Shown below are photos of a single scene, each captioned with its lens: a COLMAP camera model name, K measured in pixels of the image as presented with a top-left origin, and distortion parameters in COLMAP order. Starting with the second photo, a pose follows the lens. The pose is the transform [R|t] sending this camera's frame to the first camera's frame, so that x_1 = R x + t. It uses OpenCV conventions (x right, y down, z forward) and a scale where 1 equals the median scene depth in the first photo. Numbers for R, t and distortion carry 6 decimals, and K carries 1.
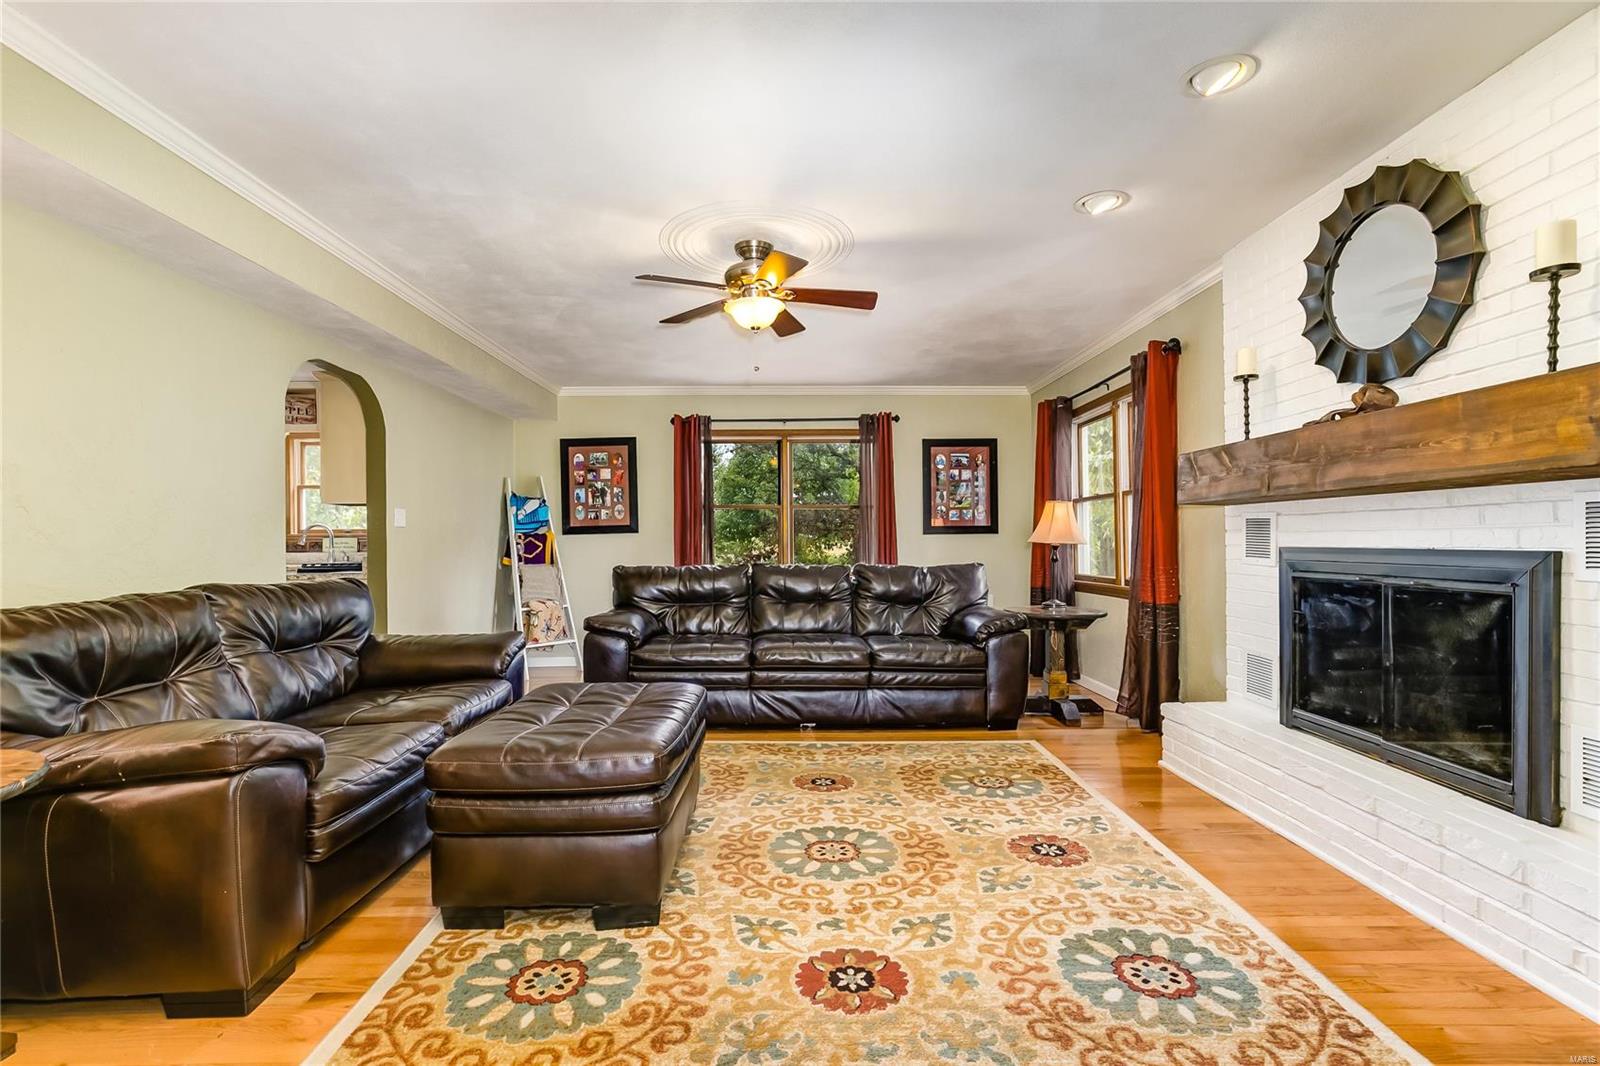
lens RADIAL K [[730.6, 0, 796.8], [0, 730.6, 541.7], [0, 0, 1]] dist [-0.005159, 0.000942]
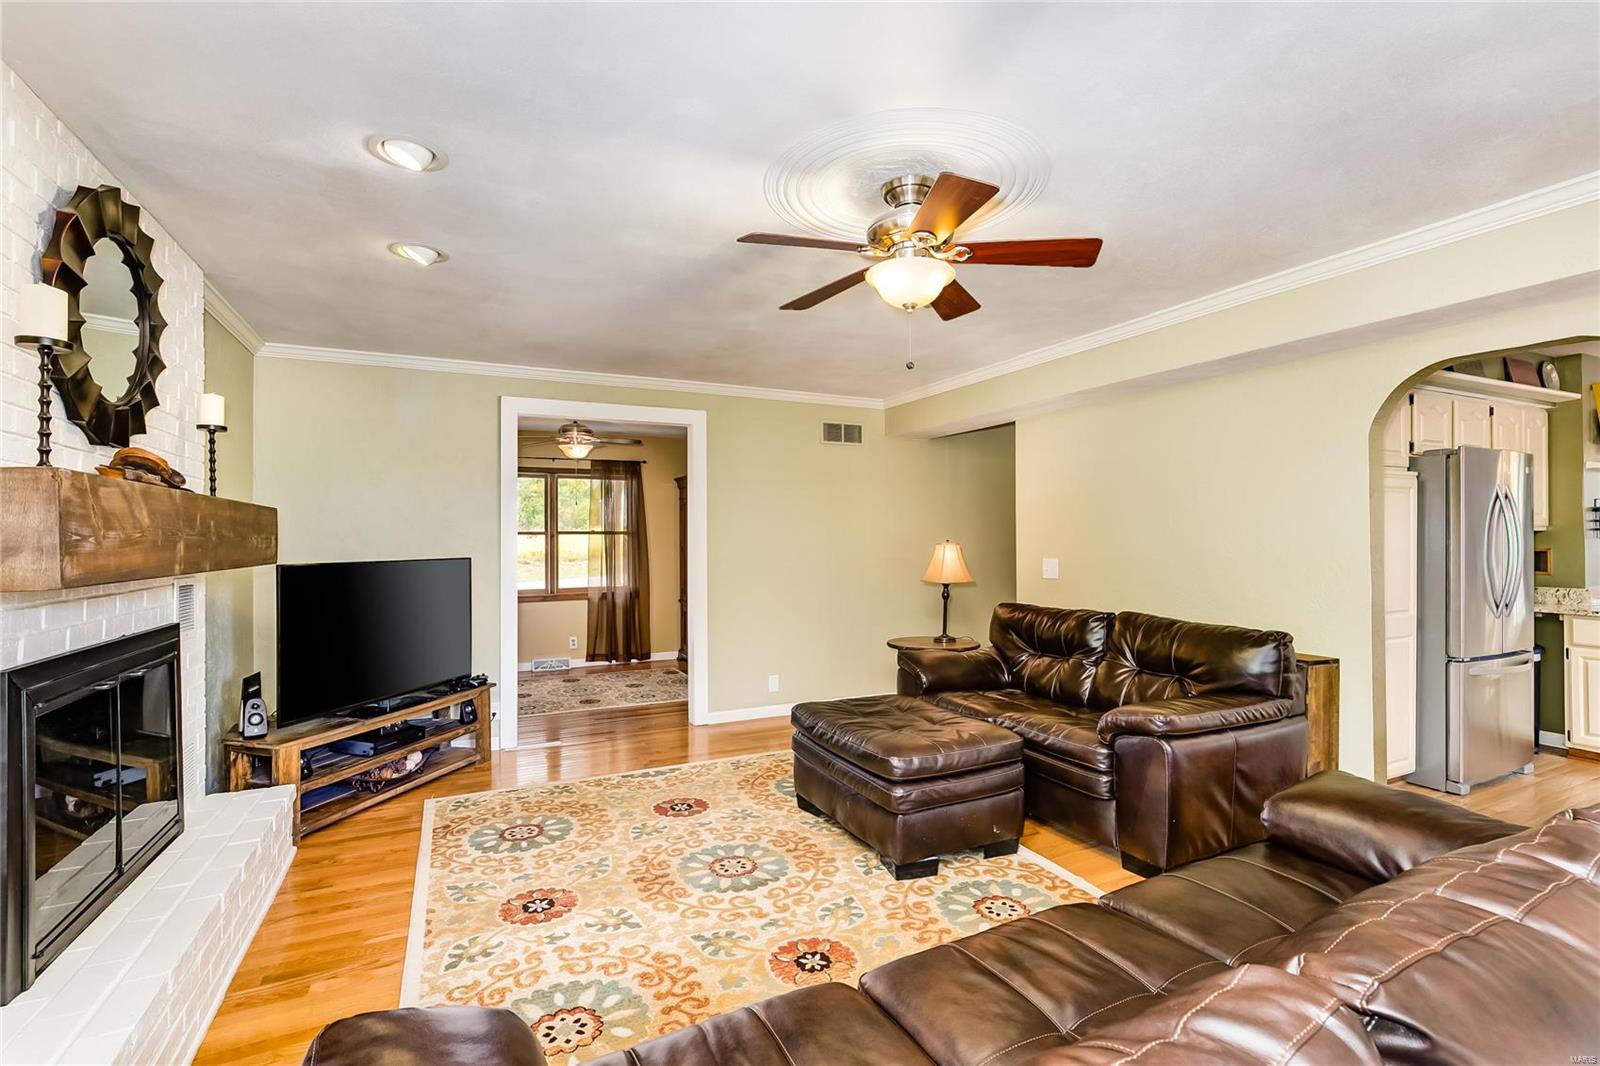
lens RADIAL K [[730.6, 0, 793.2], [0, 730.6, 540.3], [0, 0, 1]] dist [-0.005159, 0.000942]
pose [[-0.911832, 0.012857, -0.410361, 0.436878], [0.011976, 0.999917, 0.004716, -0.104392], [0.410388, -0.000614, -0.911911, 2.118188]]
